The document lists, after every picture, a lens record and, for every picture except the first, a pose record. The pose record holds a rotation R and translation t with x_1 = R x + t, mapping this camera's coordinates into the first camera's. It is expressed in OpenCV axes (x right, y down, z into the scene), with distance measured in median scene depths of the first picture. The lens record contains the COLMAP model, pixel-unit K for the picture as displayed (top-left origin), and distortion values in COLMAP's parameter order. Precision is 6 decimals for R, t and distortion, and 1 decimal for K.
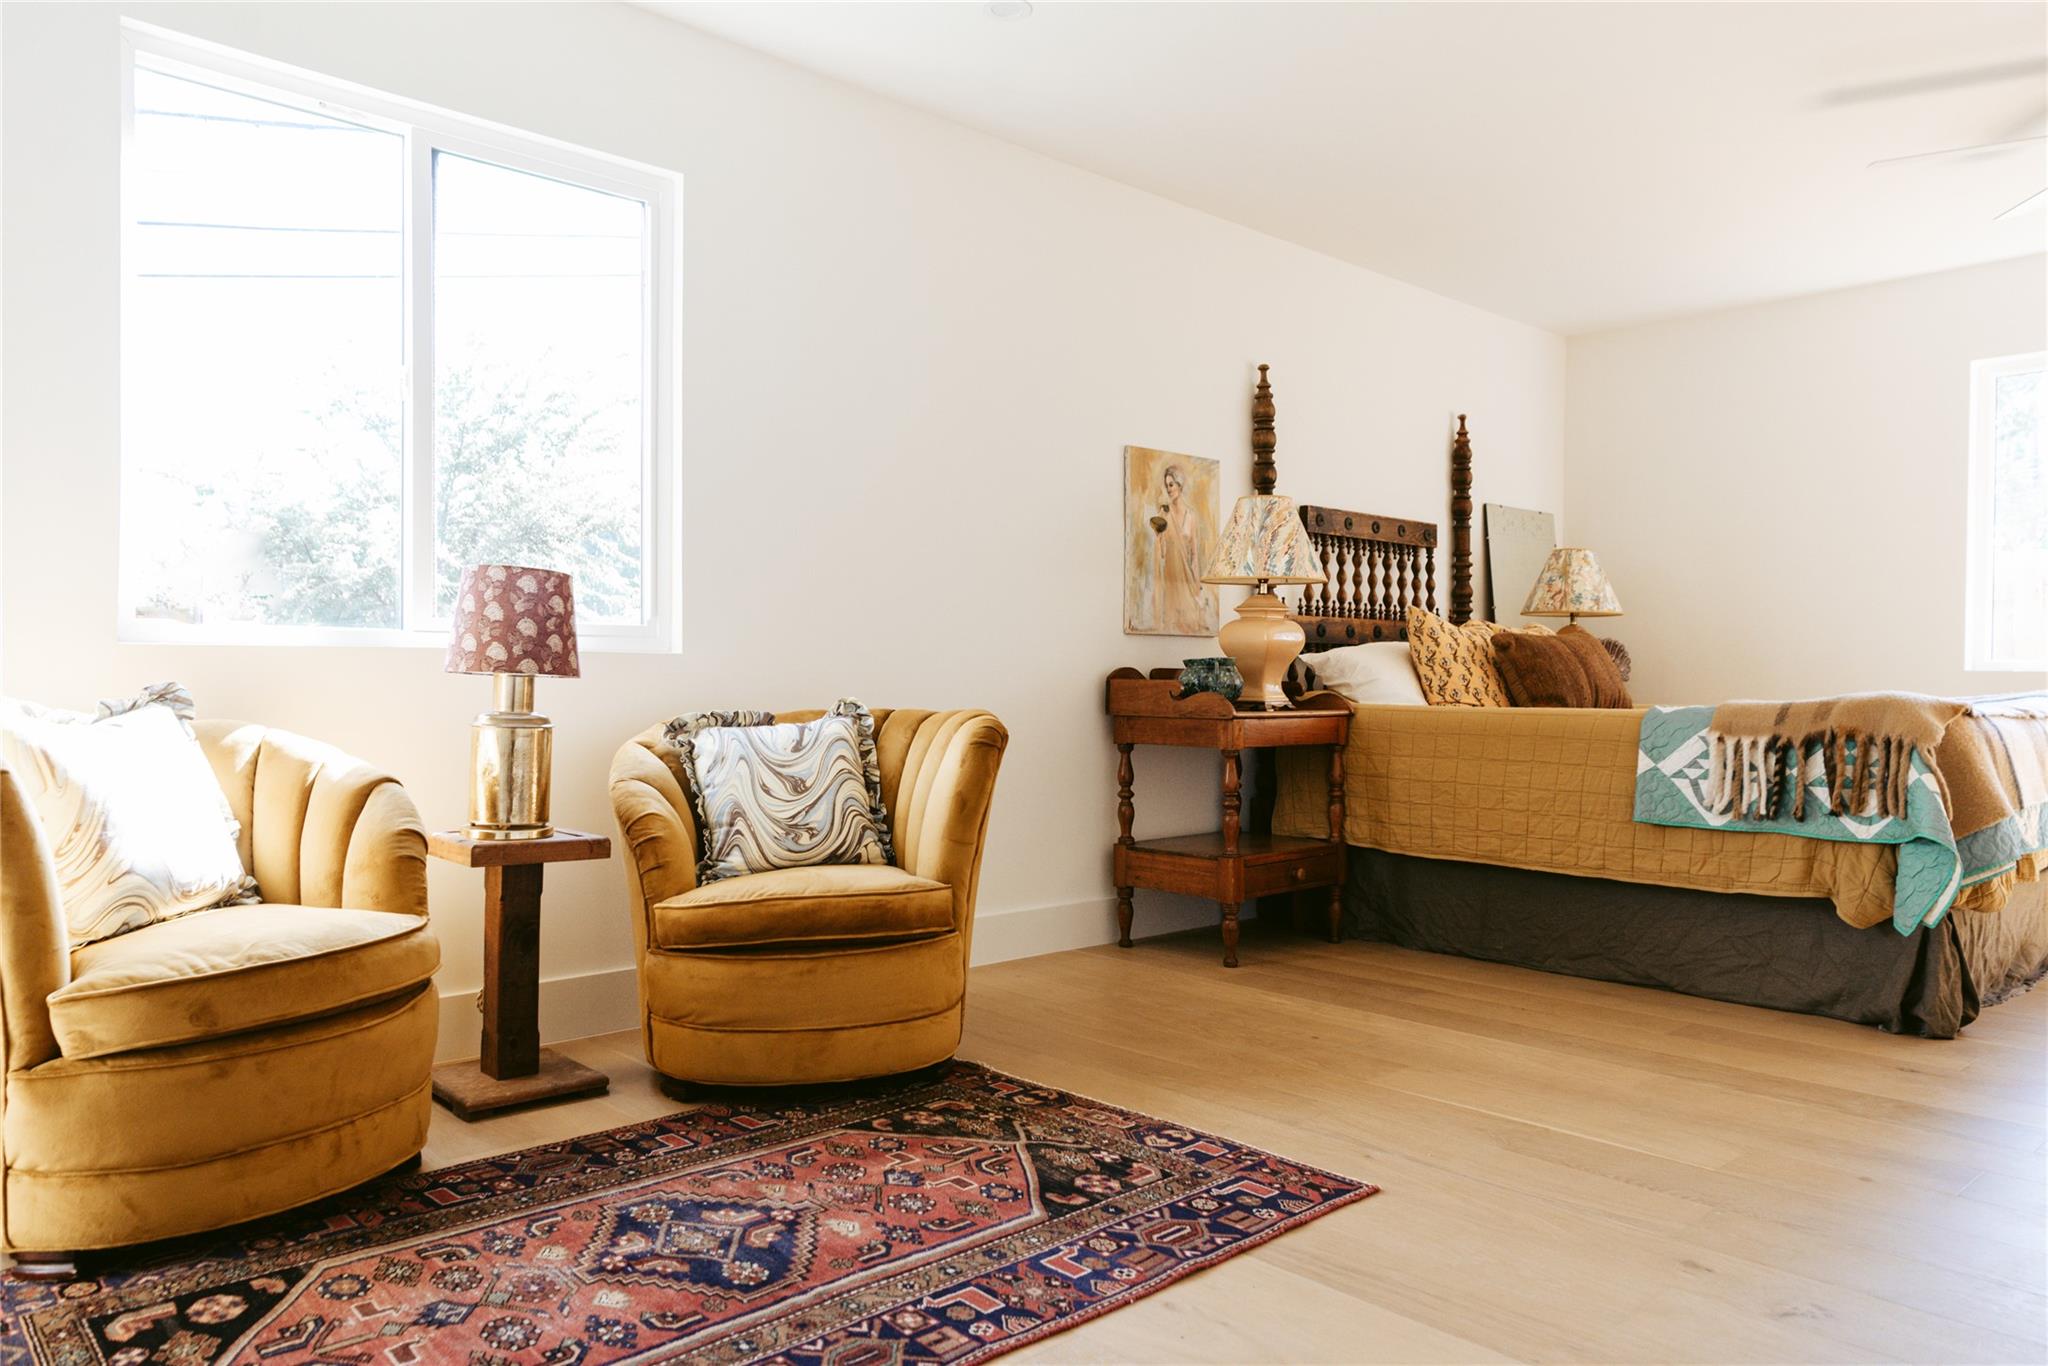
lens RADIAL K [[1362.7, 0, 1024.0], [0, 1362.7, 683.0], [0, 0, 1]] dist [0.000815, 0.000033]
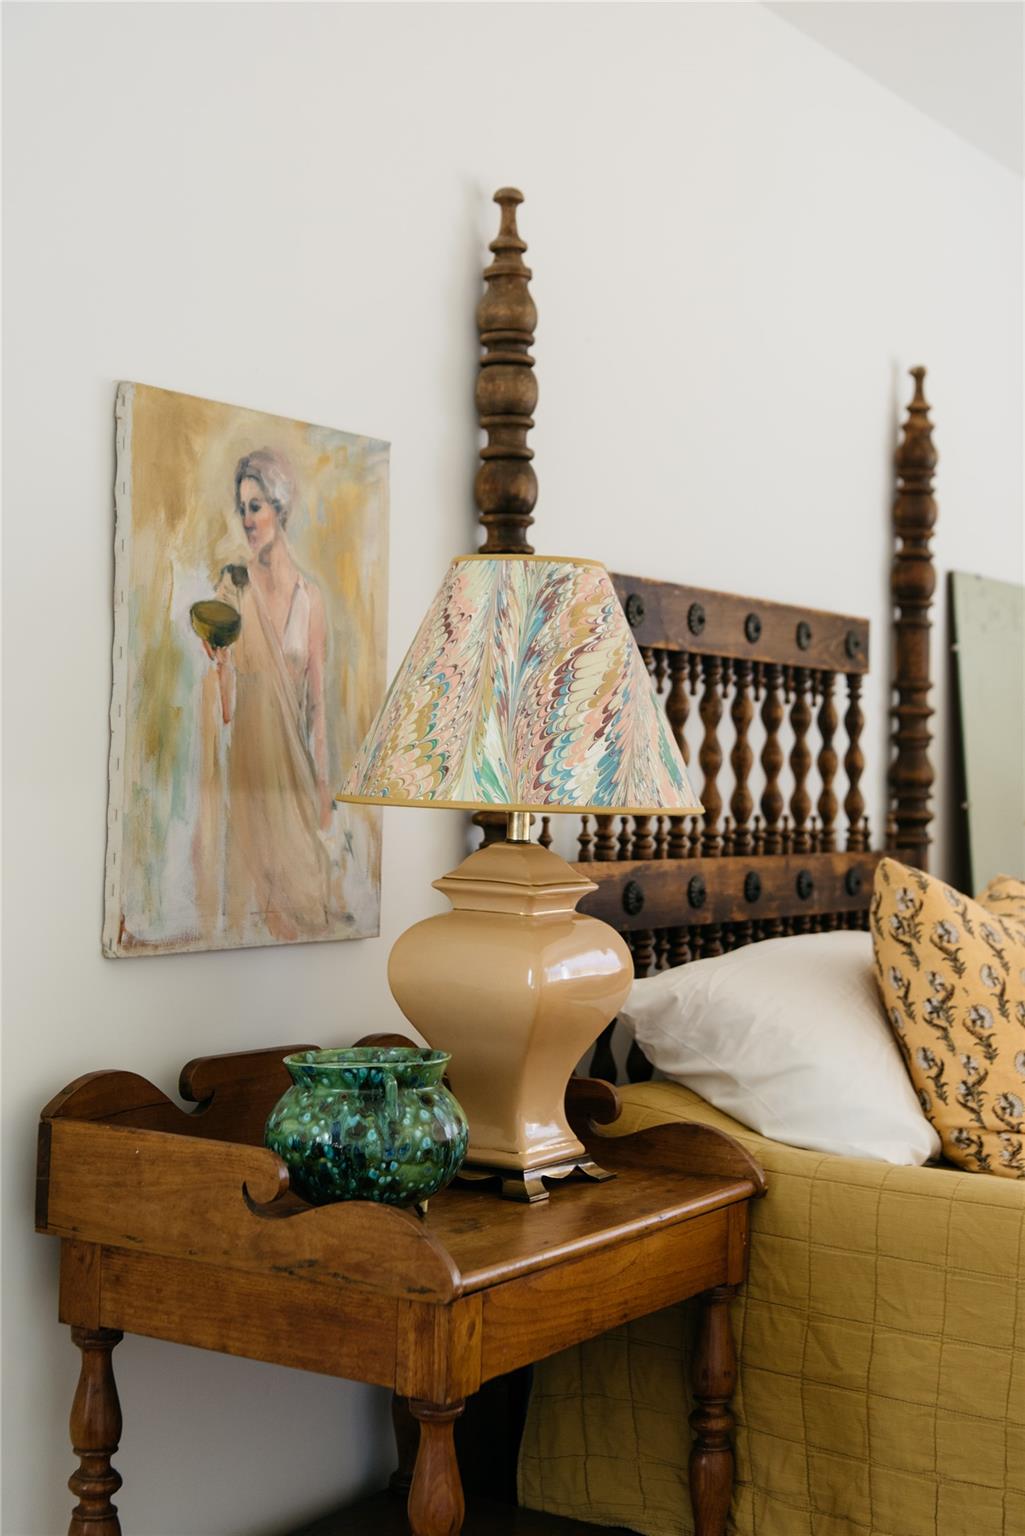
lens RADIAL K [[2135.8, 0, 514.6], [0, 2135.8, 774.5], [0, 0, 1]] dist [0.019045, -0.006920]
pose [[0.970279, 0.020187, 0.241144, 0.042973], [-0.019838, 0.999796, -0.003875, -0.076651], [-0.241173, -0.001024, 0.970482, 0.459931]]
